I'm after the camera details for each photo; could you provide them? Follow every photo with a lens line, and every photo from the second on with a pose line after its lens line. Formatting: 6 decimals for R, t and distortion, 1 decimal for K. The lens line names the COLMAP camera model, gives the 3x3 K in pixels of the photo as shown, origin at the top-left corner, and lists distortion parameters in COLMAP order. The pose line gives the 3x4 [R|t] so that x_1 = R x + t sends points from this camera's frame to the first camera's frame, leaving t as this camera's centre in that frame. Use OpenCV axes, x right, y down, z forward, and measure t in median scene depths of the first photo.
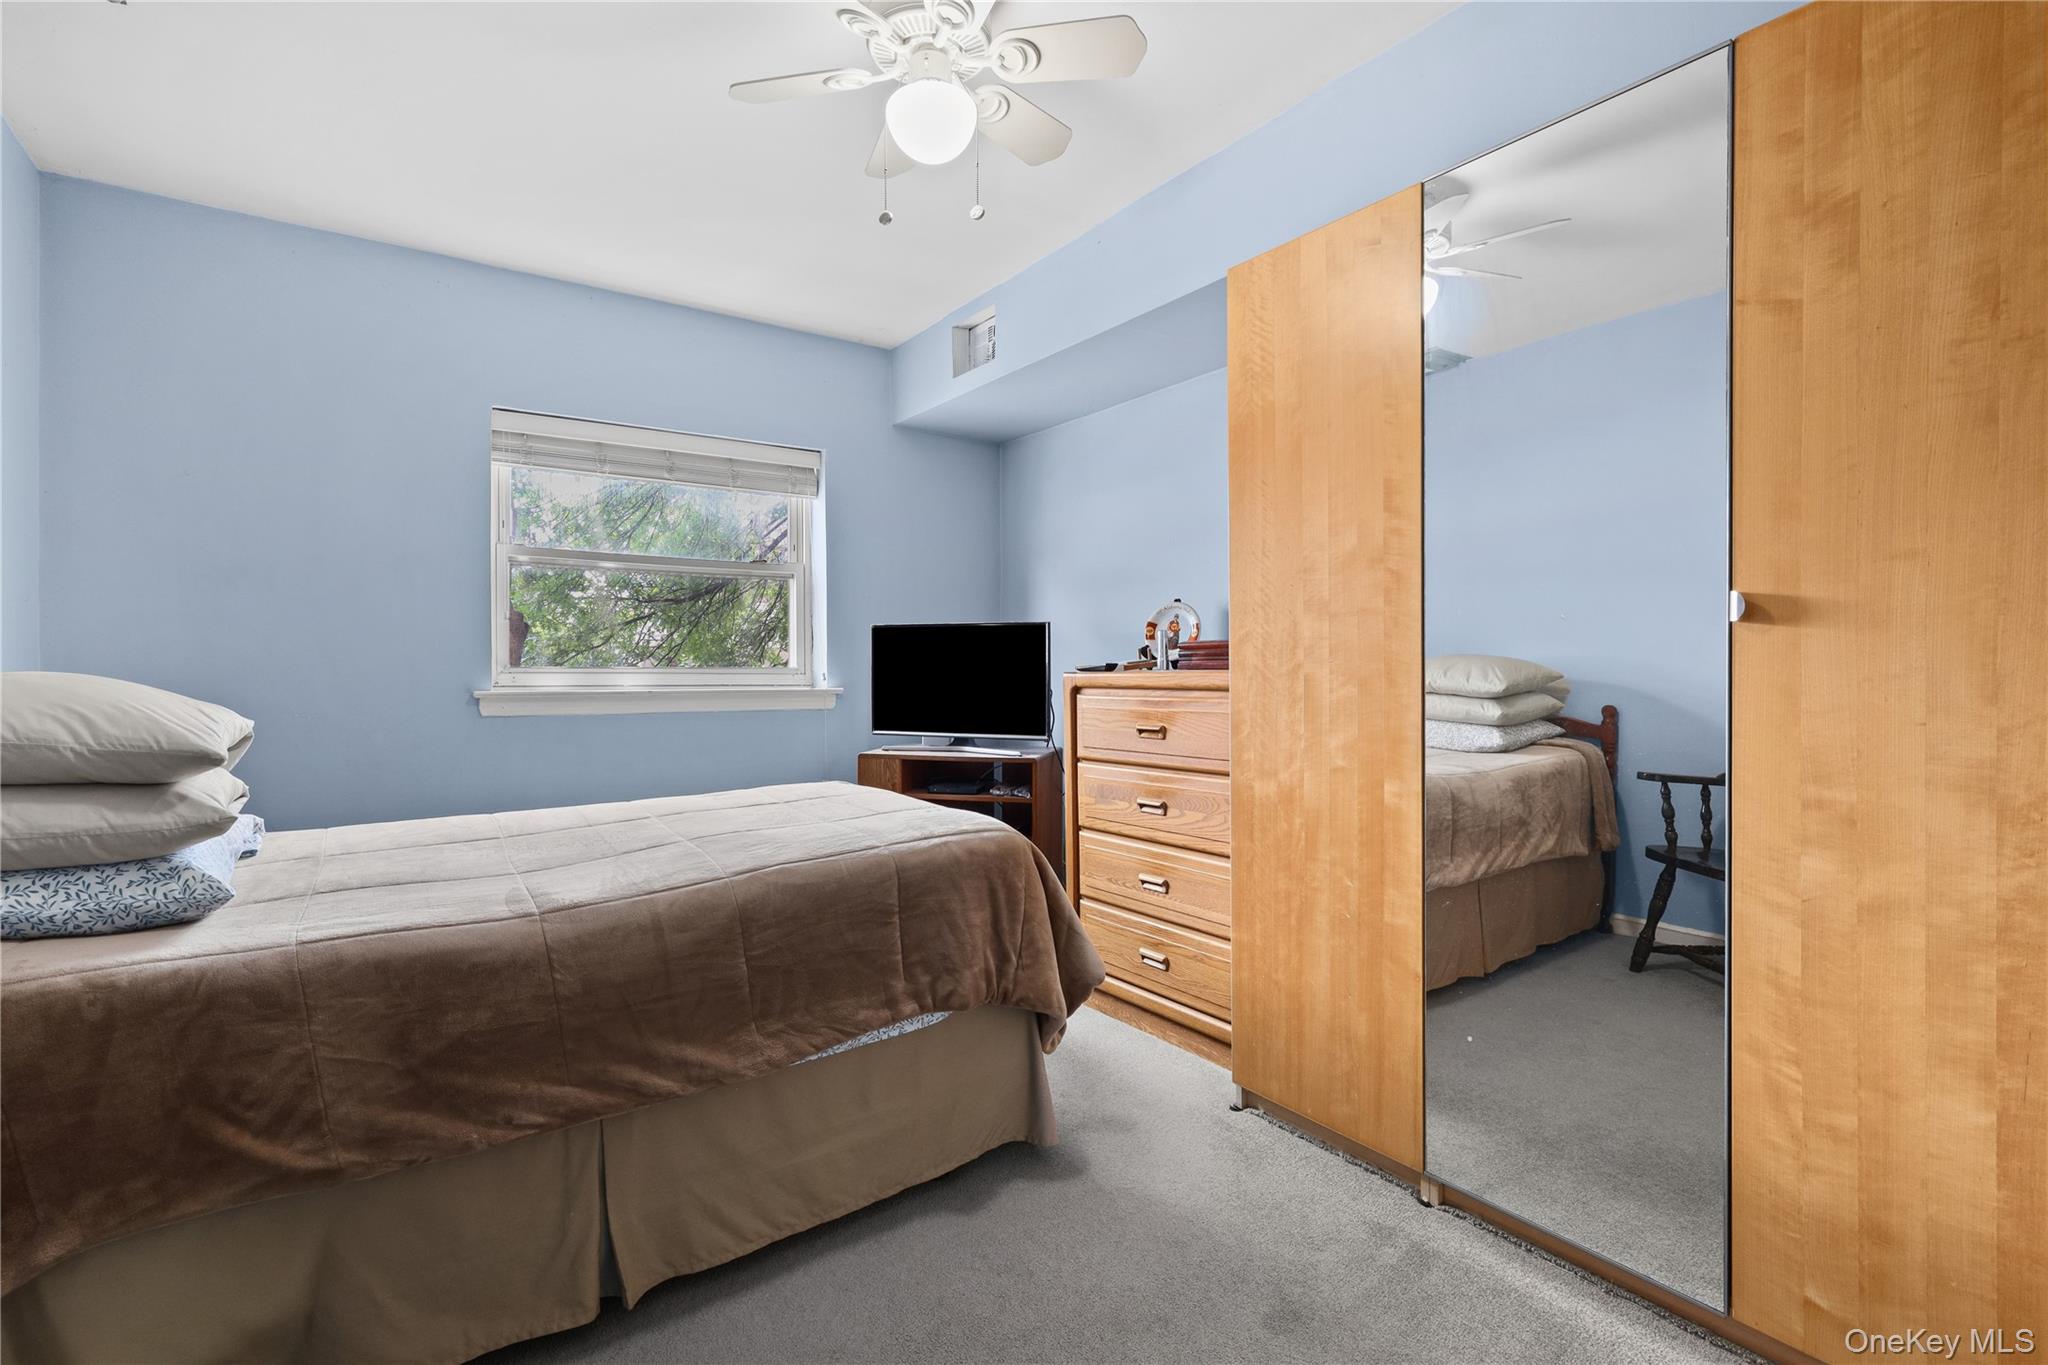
lens RADIAL K [[889.0, 0, 1017.7], [0, 889.0, 673.1], [0, 0, 1]] dist [0.000277, -0.000196]
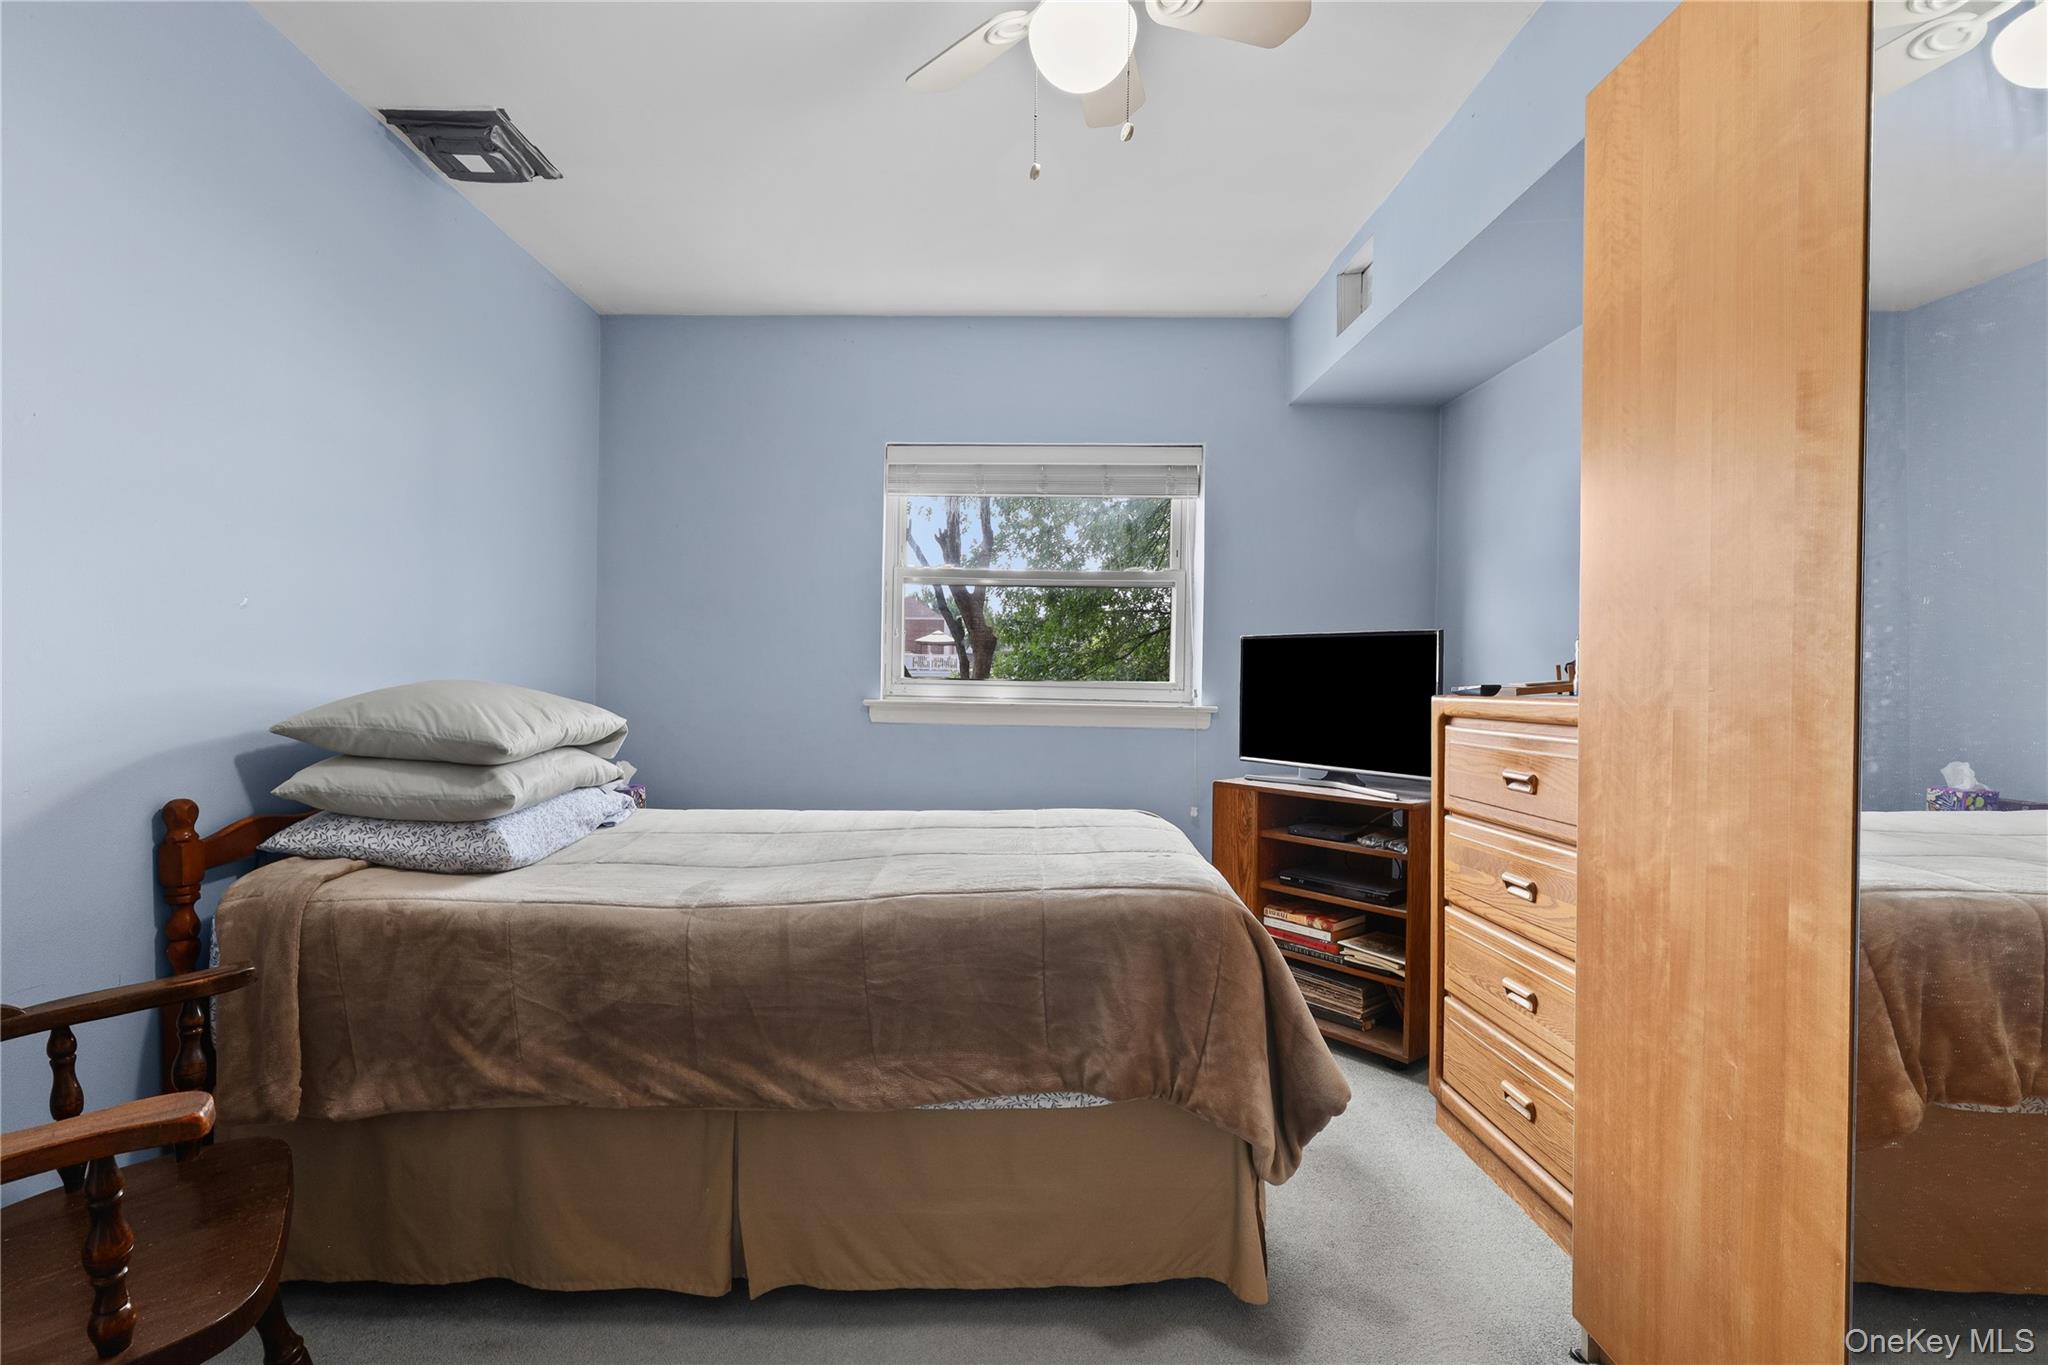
lens RADIAL K [[931.7, 0, 1022.2], [0, 931.7, 690.9], [0, 0, 1]] dist [0.000165, -0.000261]
pose [[0.825290, 0.021281, -0.564309, 0.341396], [-0.018619, 0.999772, 0.010473, -0.011006], [0.564403, 0.001864, 0.825498, 0.223013]]
